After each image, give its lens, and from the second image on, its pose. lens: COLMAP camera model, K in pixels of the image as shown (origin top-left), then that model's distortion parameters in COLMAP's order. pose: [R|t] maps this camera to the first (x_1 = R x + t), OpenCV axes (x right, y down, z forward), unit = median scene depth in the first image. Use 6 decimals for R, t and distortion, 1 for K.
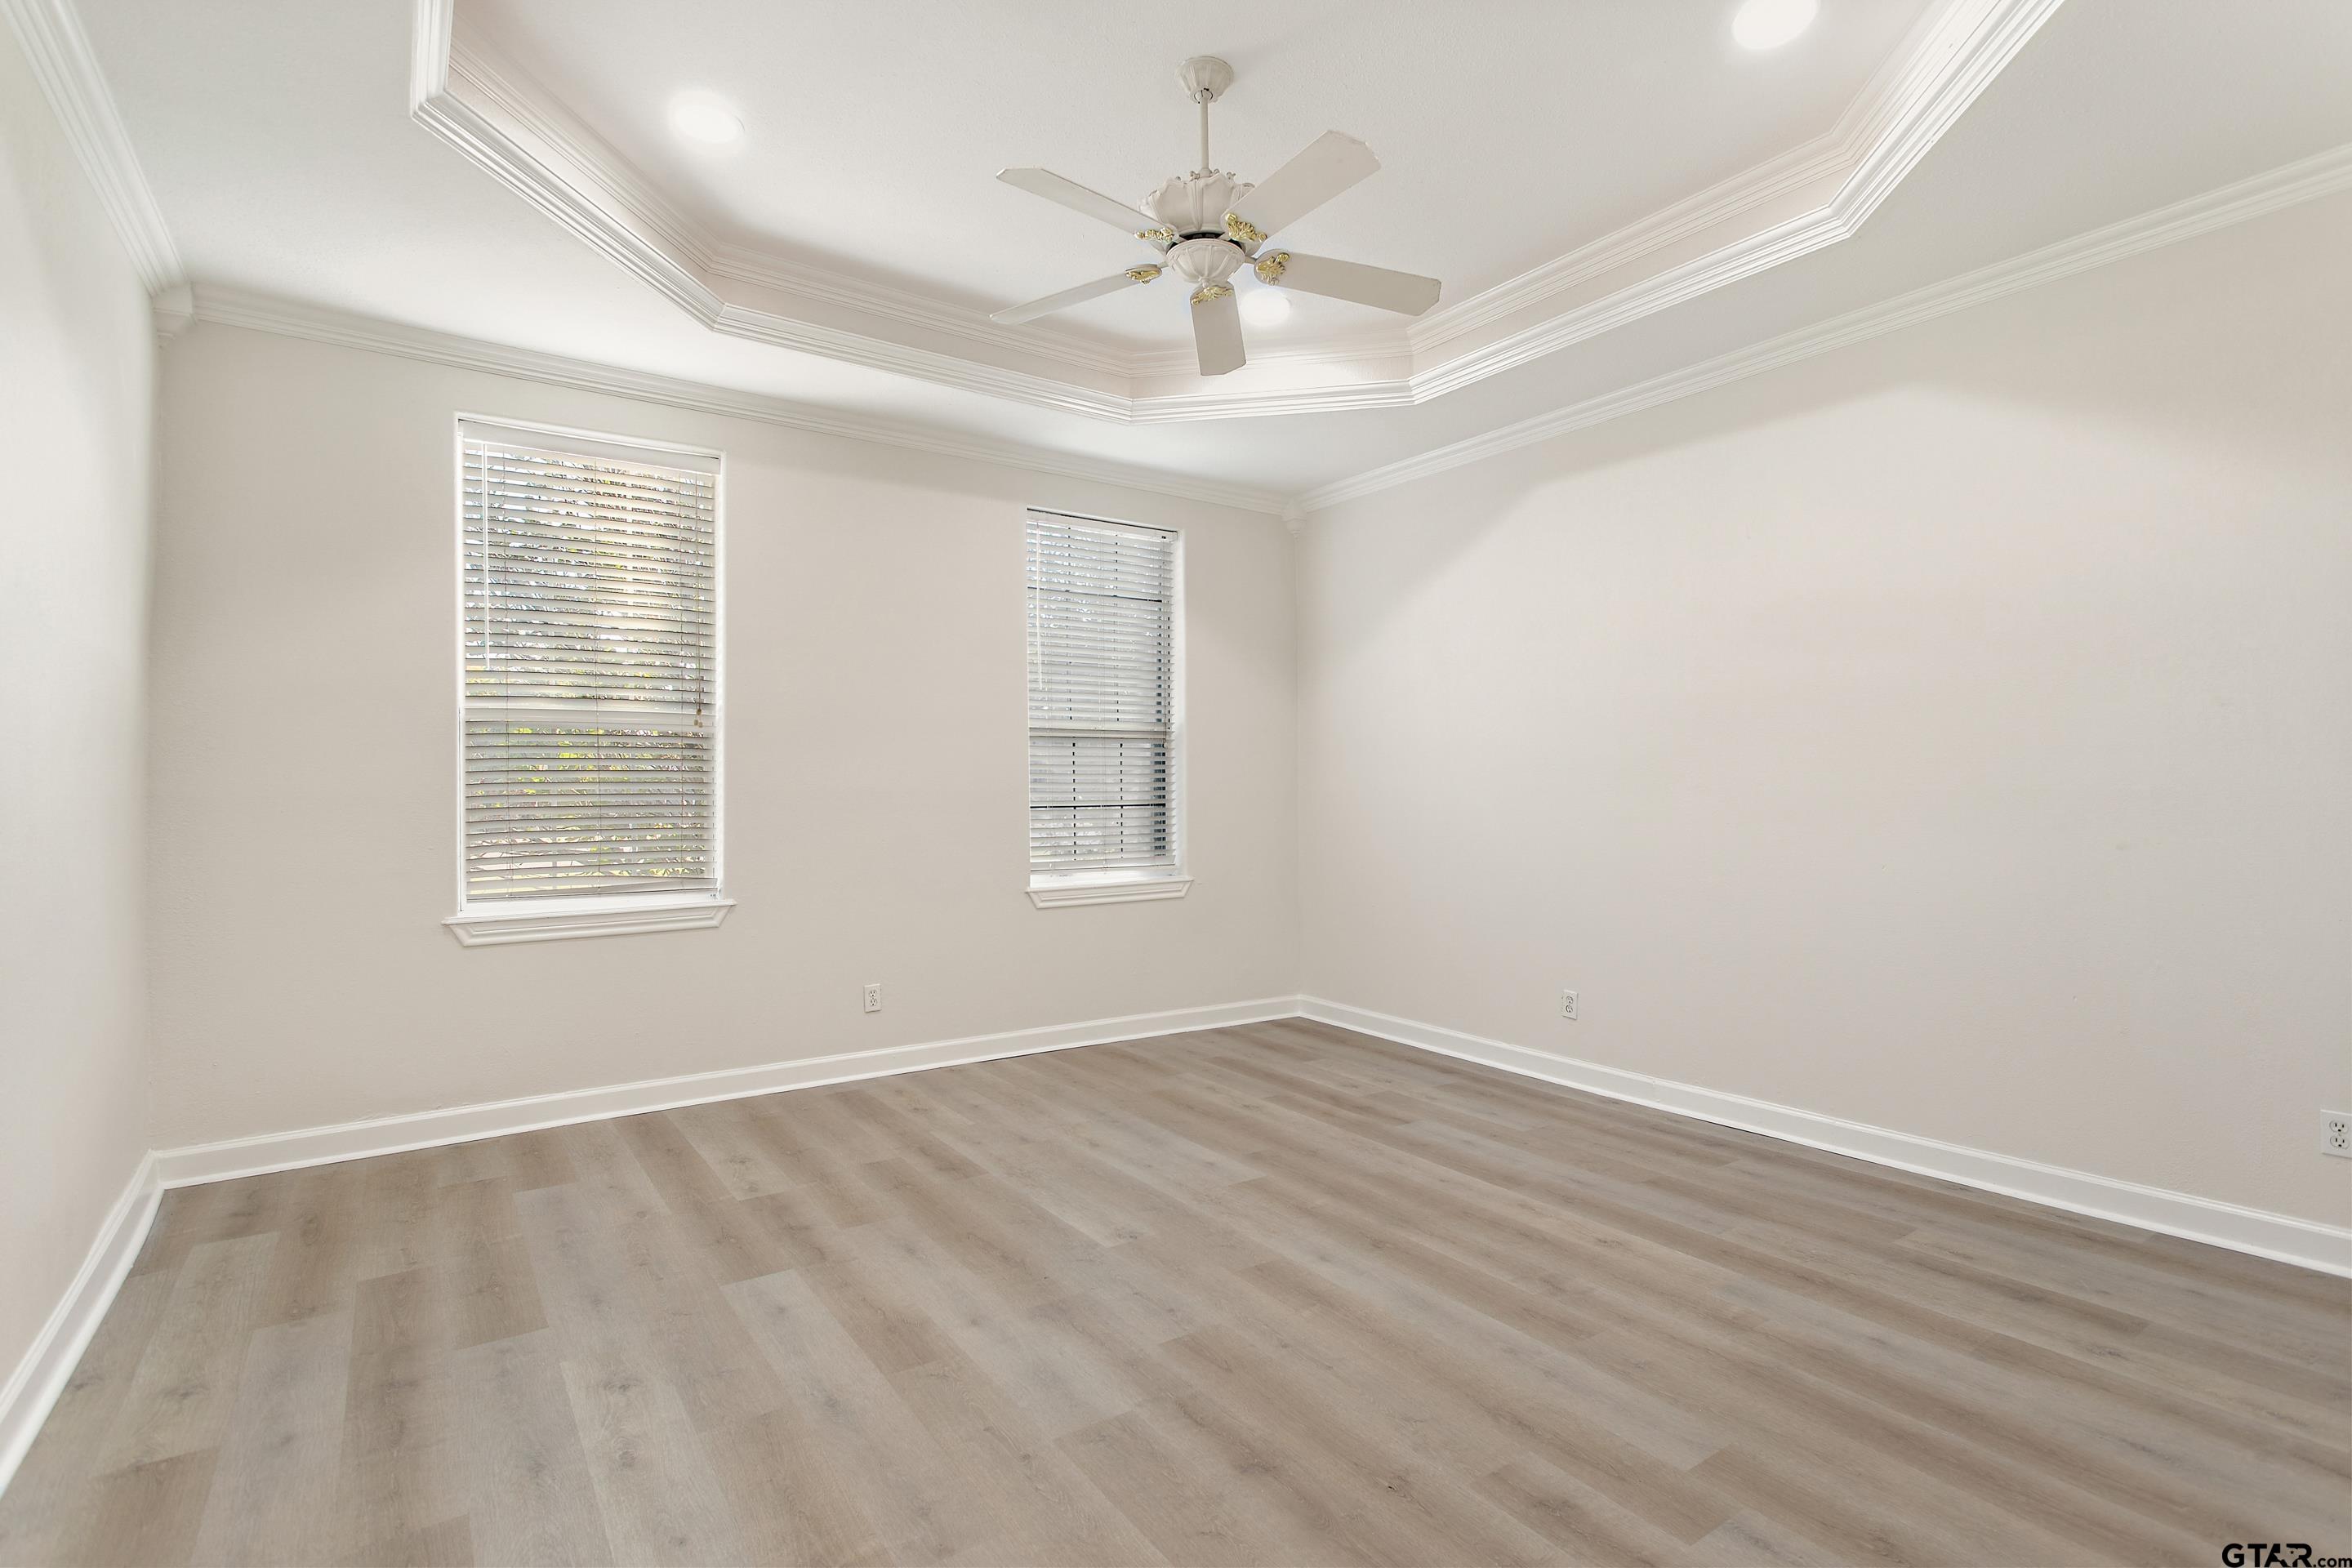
lens RADIAL K [[1130.3, 0, 1190.2], [0, 1130.3, 791.5], [0, 0, 1]] dist [0.002616, 0.000580]
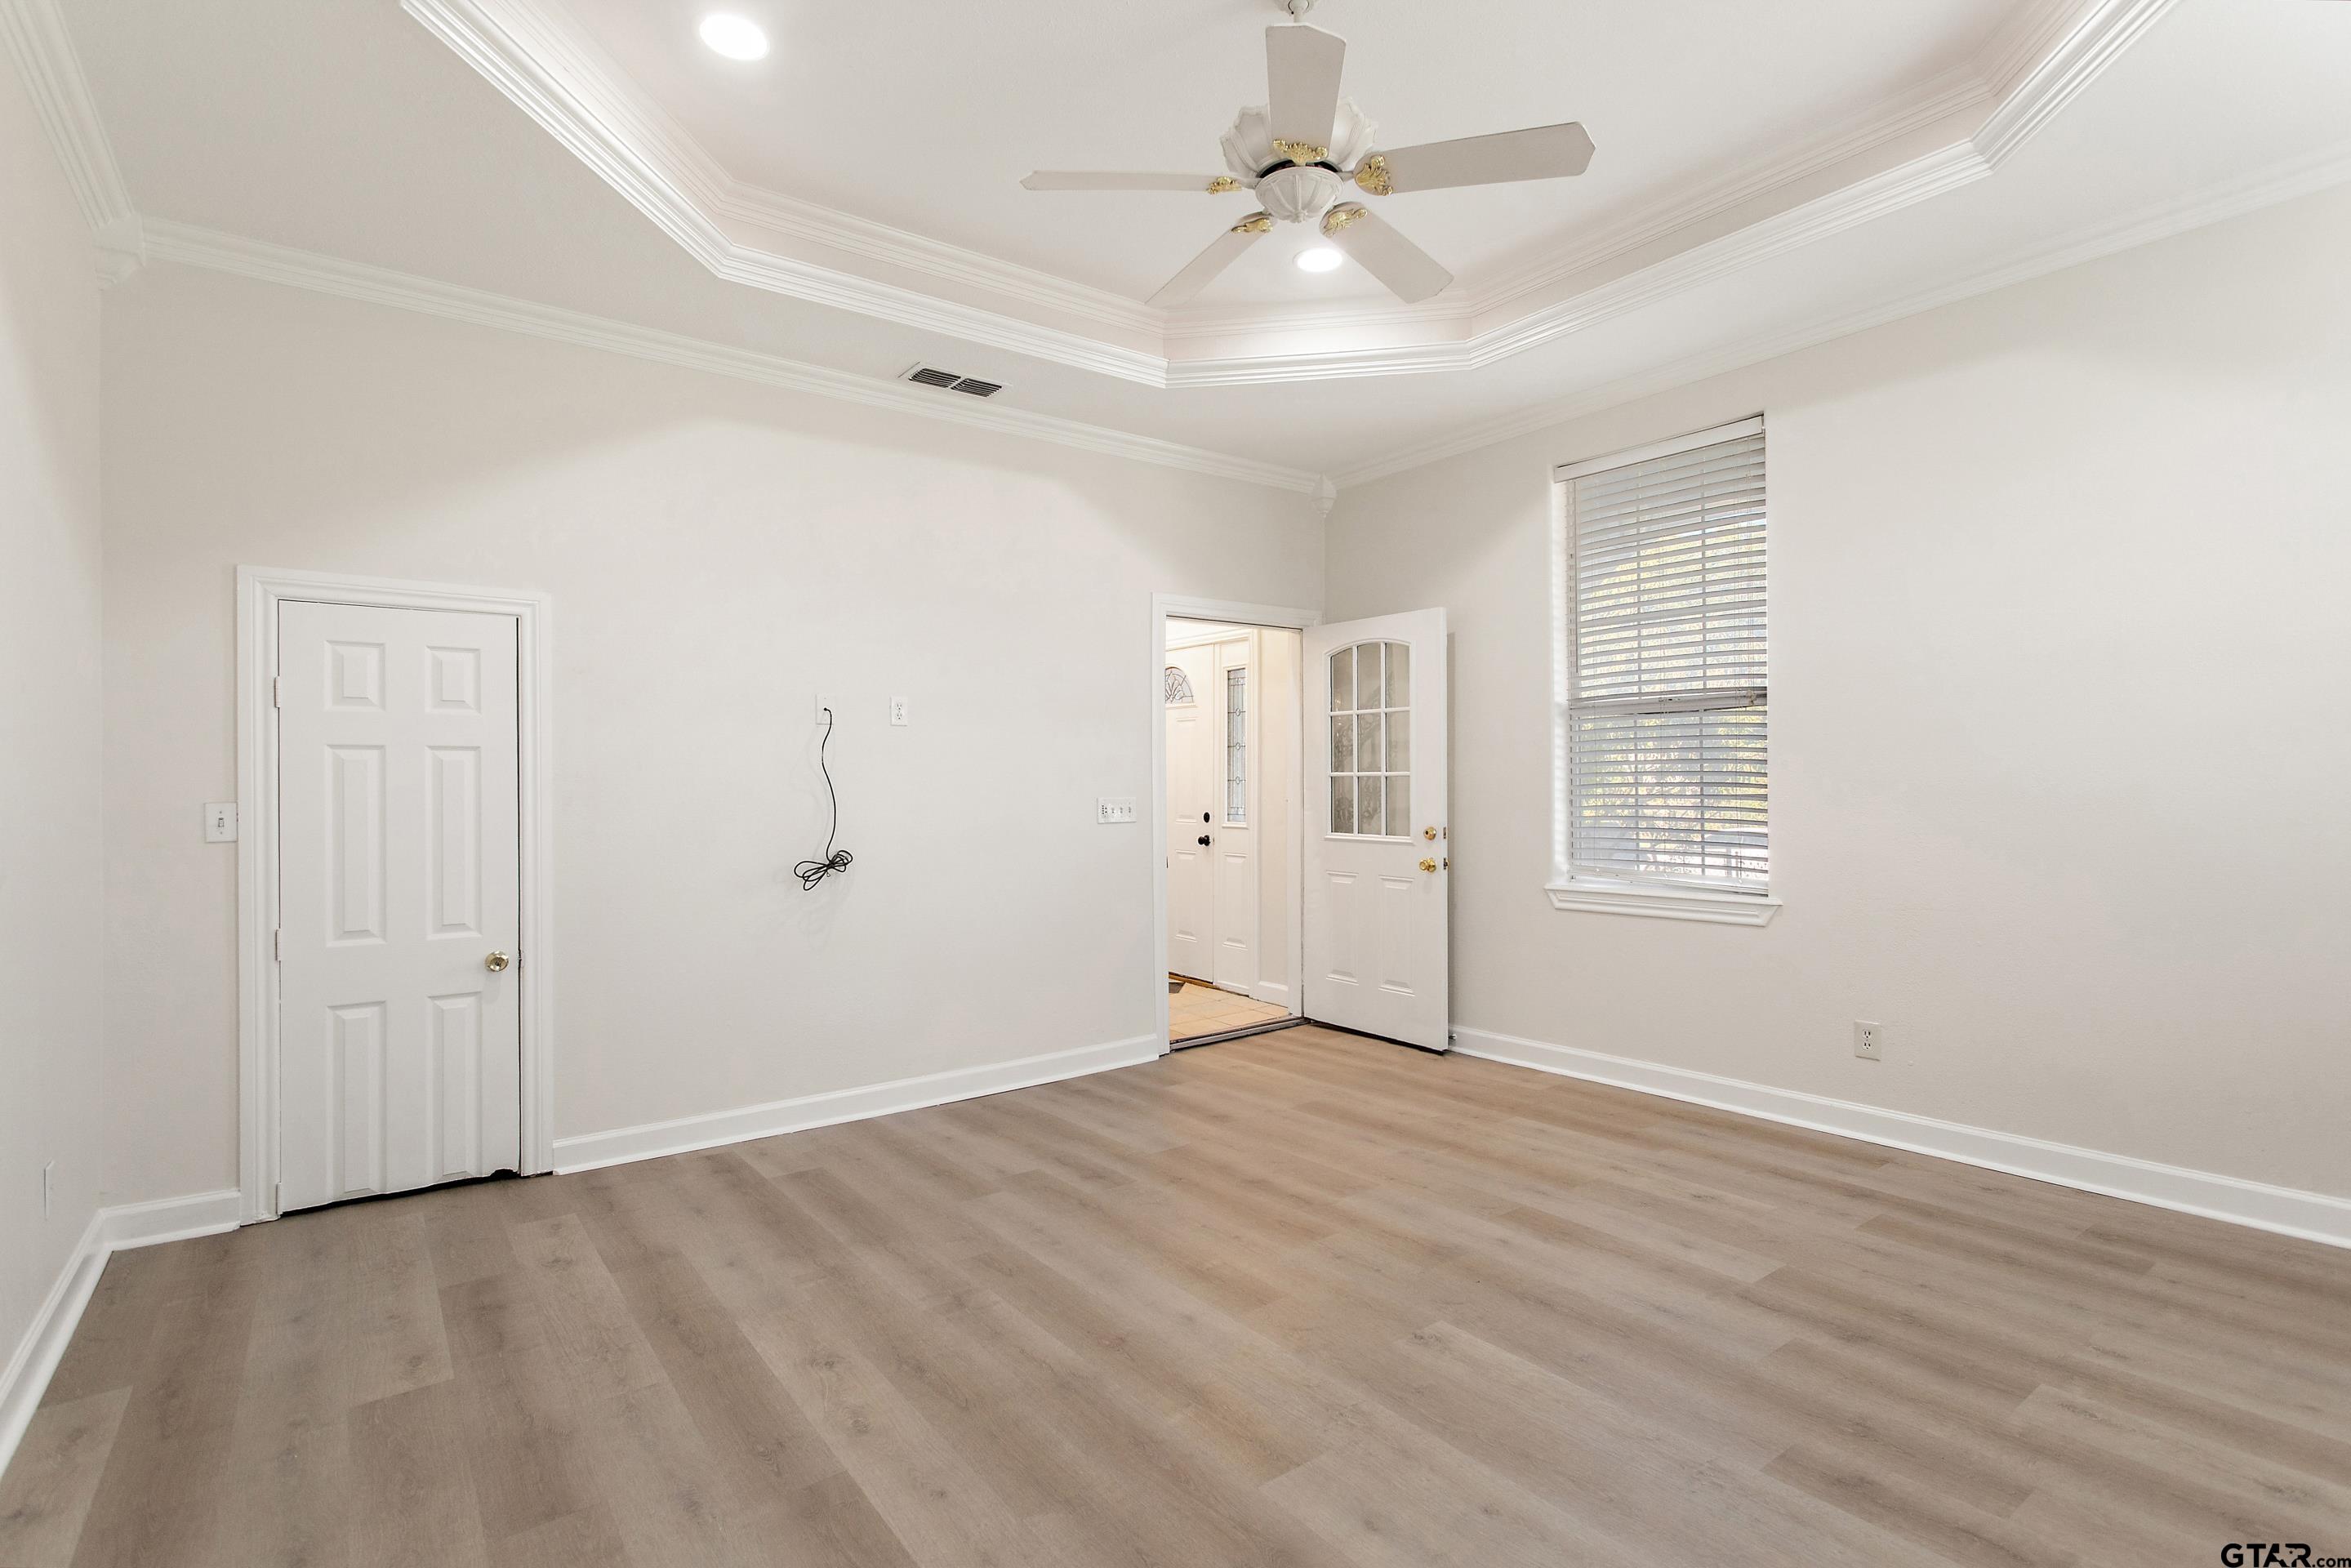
lens RADIAL K [[1129.9, 0, 1189.7], [0, 1129.9, 791.5], [0, 0, 1]] dist [0.002616, 0.000580]
pose [[-0.999572, 0.015448, -0.024858, 0.140772], [0.015468, 0.999880, -0.000615, 0.002931], [0.024846, -0.001000, -0.999691, 1.988370]]
